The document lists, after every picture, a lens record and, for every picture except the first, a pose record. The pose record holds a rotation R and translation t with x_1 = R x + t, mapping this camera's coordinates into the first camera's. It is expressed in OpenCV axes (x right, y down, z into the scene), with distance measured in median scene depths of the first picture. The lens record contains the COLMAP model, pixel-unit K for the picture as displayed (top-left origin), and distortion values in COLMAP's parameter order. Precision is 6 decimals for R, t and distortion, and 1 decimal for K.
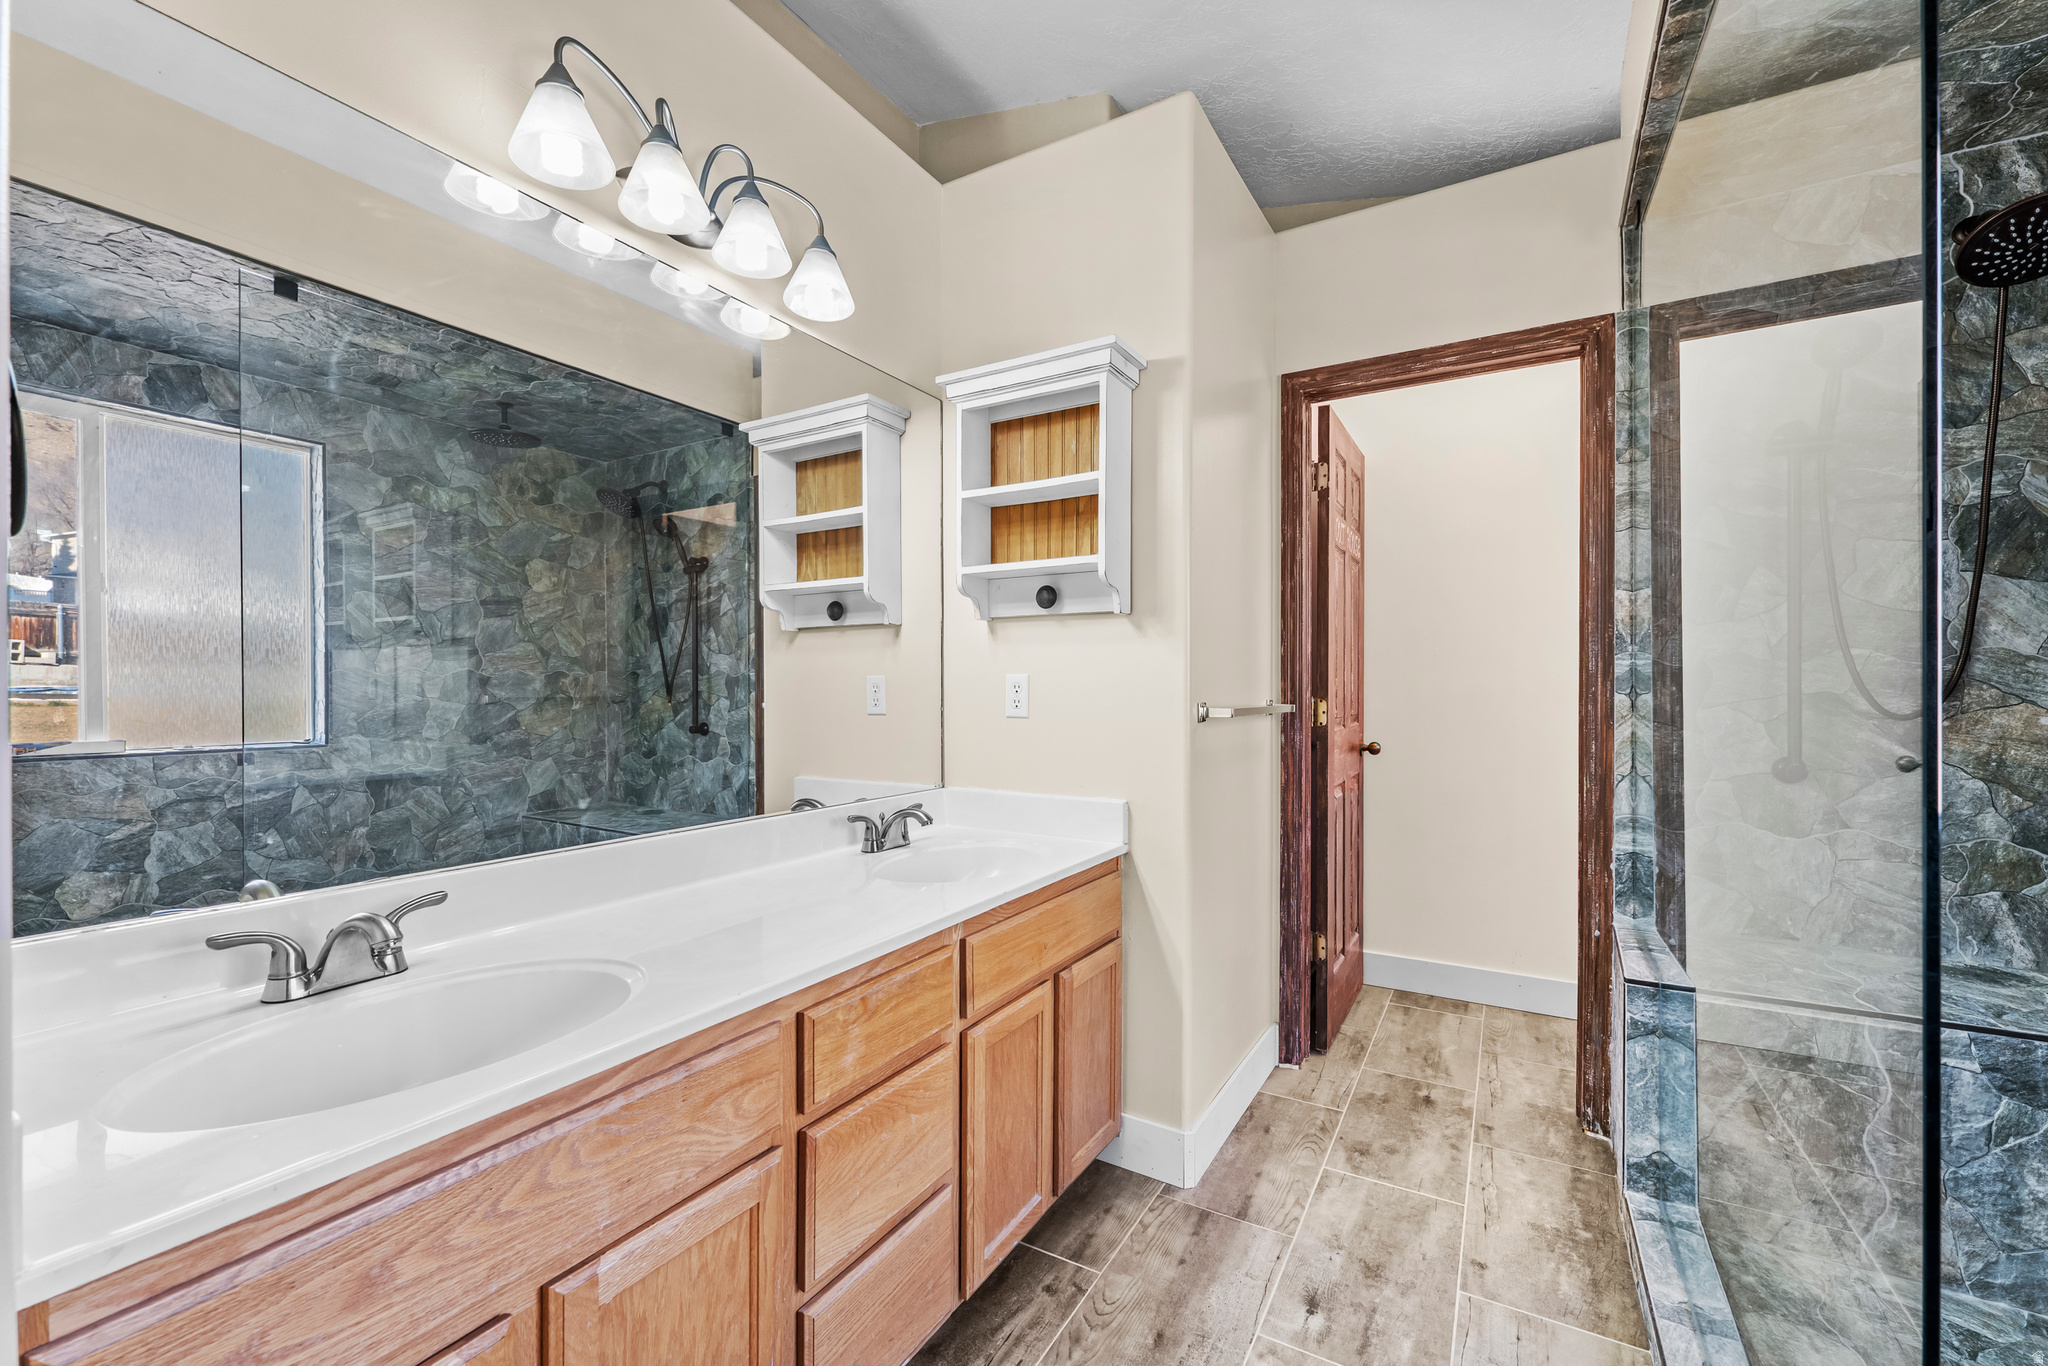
lens RADIAL K [[840.9, 0, 1026.0], [0, 840.9, 694.2], [0, 0, 1]] dist [0.001326, -0.000419]
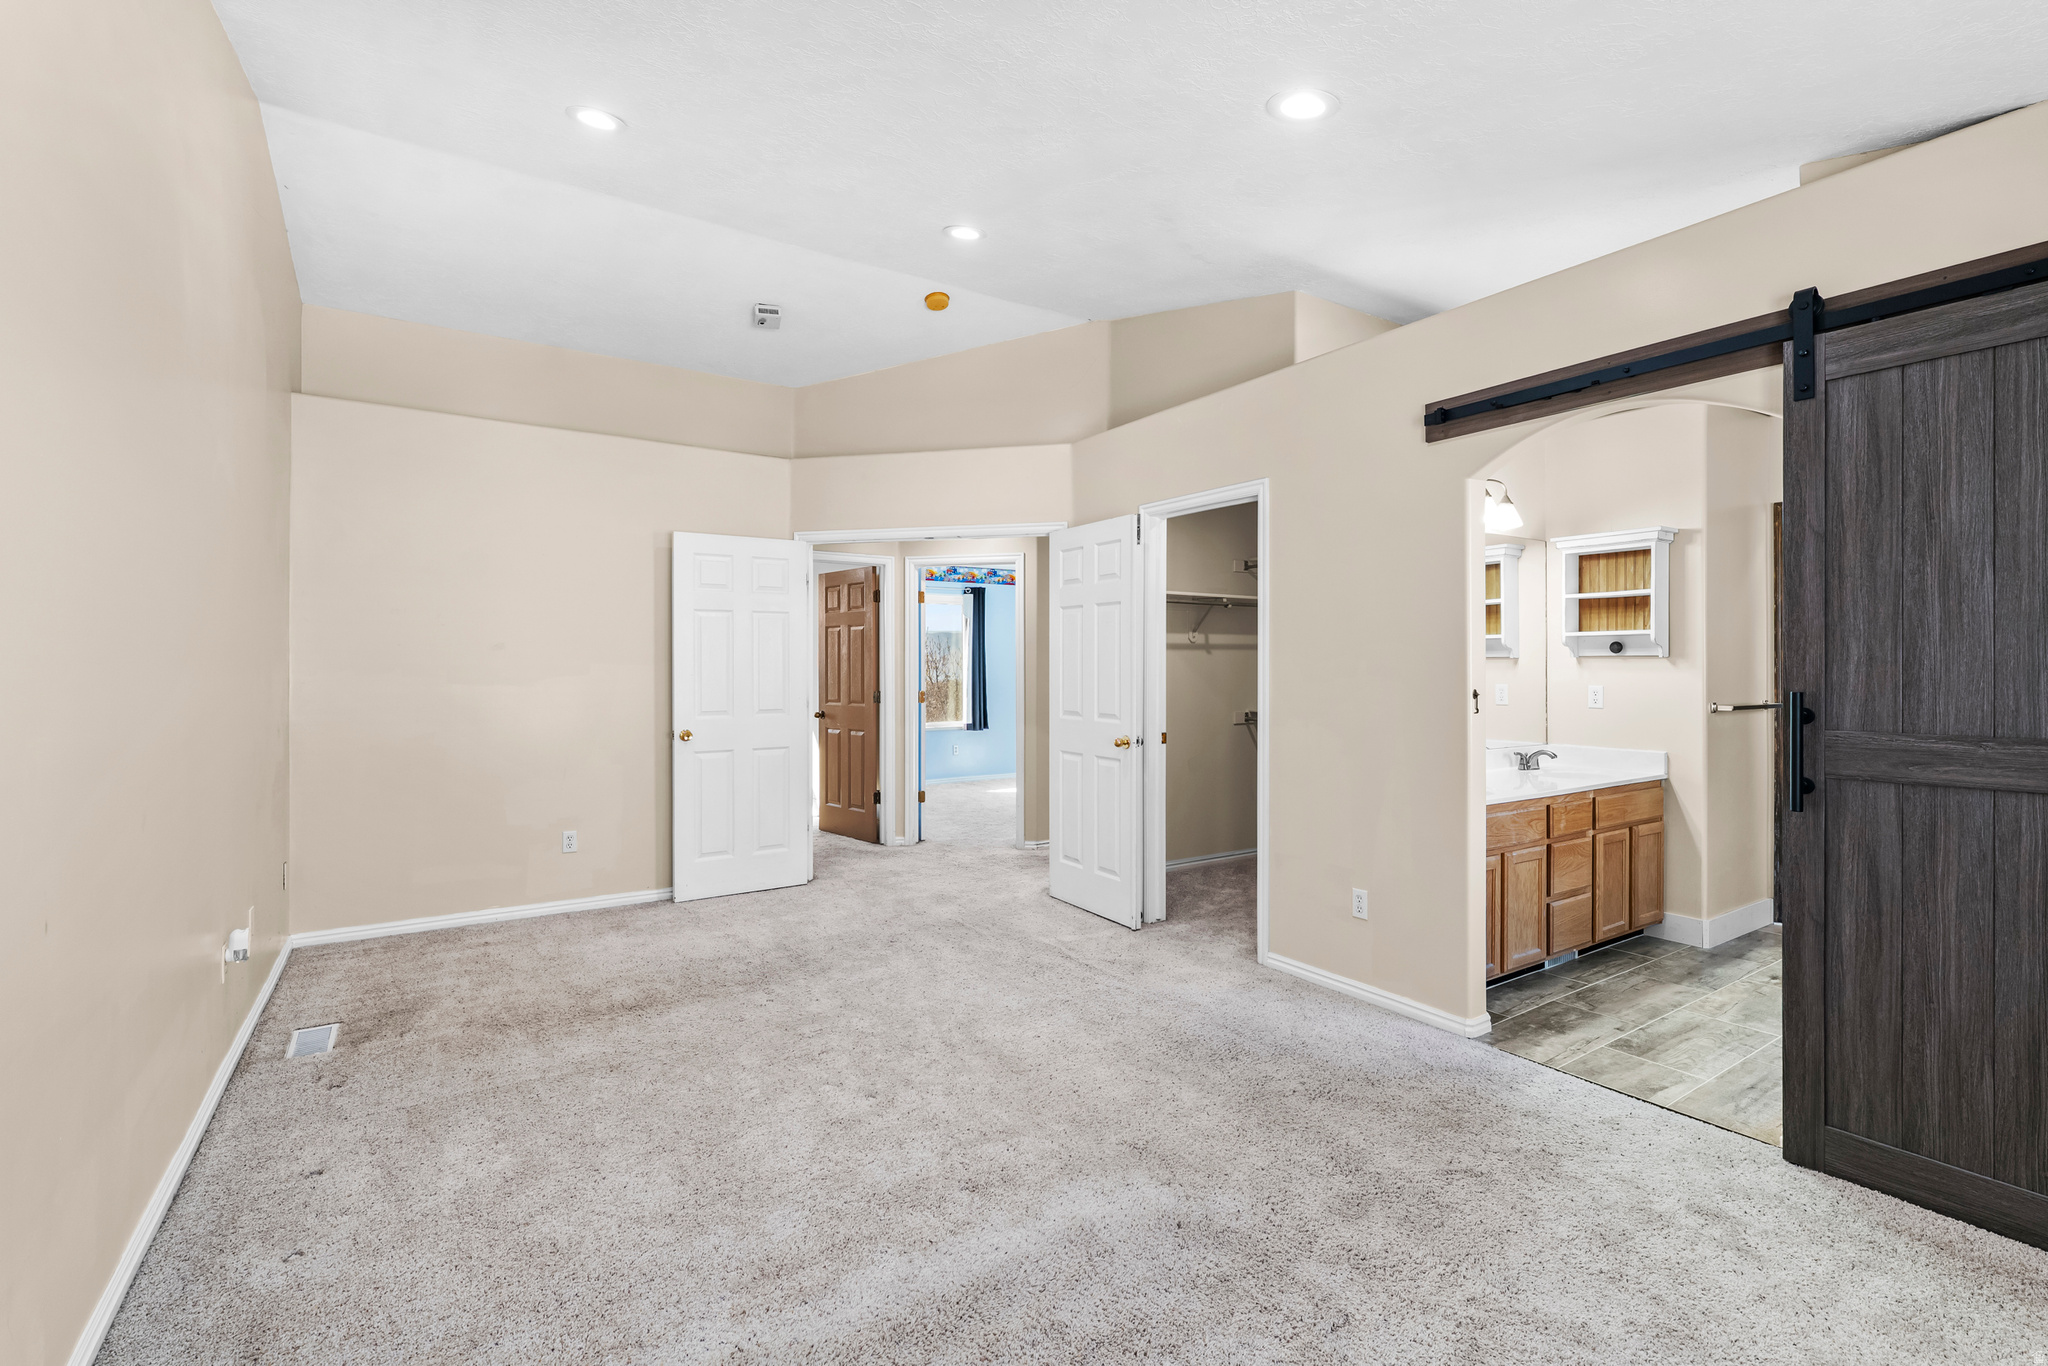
lens RADIAL K [[917.6, 0, 1017.2], [0, 917.6, 666.6], [0, 0, 1]] dist [-0.000272, 0.000044]
pose [[0.898766, -0.000887, -0.438428, -0.297370], [-0.003088, 0.999960, -0.008355, -0.048836], [0.438419, 0.008863, 0.898727, -1.561392]]
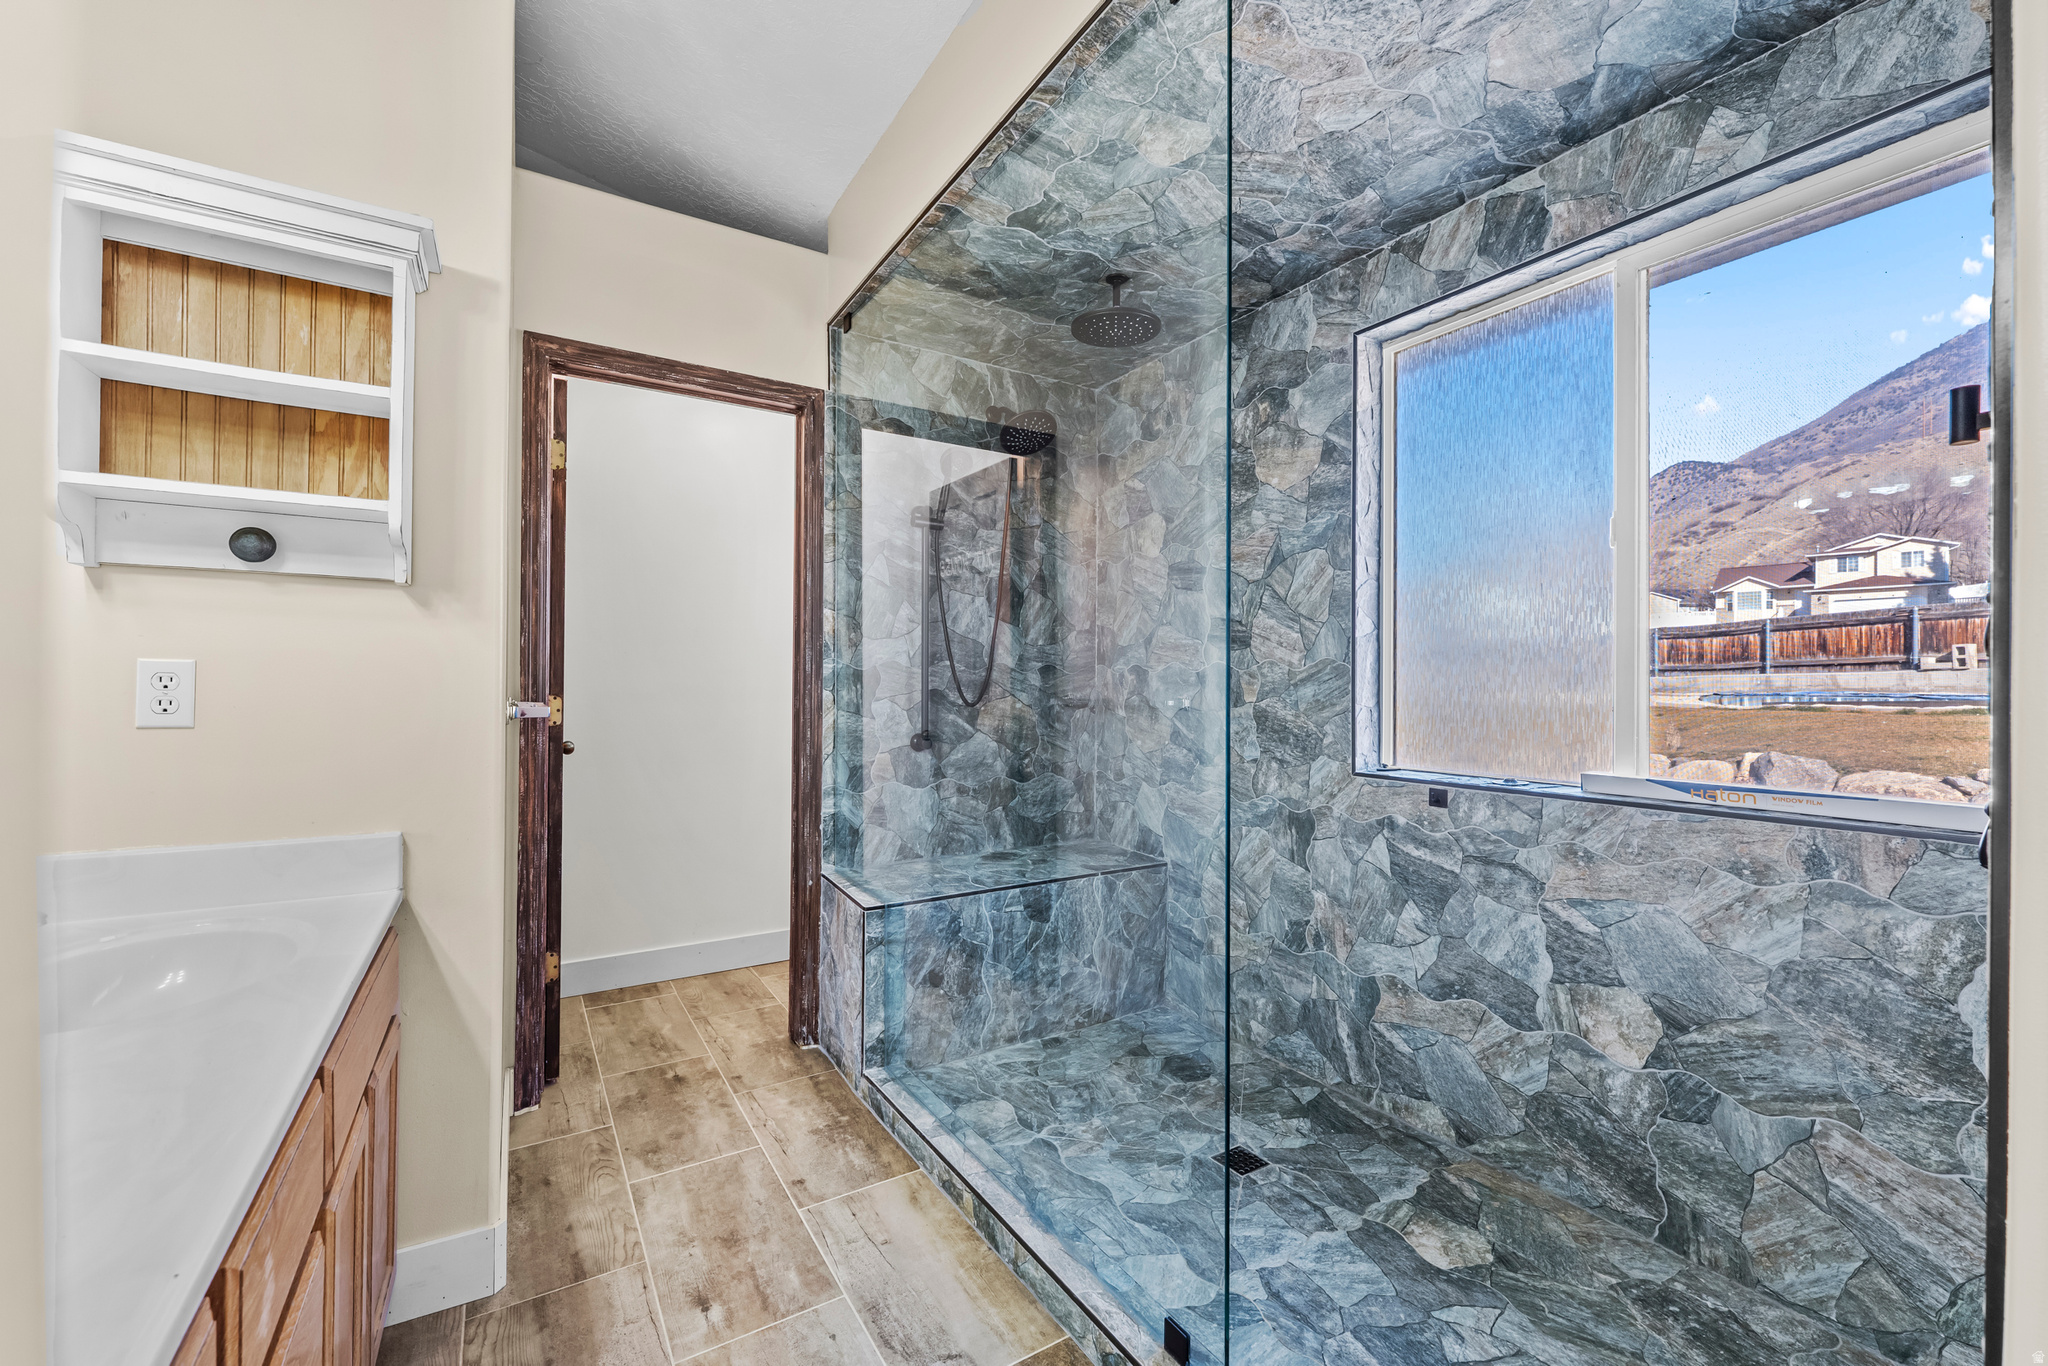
lens RADIAL K [[840.9, 0, 1016.1], [0, 840.9, 685.4], [0, 0, 1]] dist [0.001326, -0.000419]
pose [[0.461459, 0.005166, 0.887146, -0.290342], [0.000790, 0.999980, -0.006234, 0.000258], [-0.887161, 0.003578, 0.461446, 0.159622]]
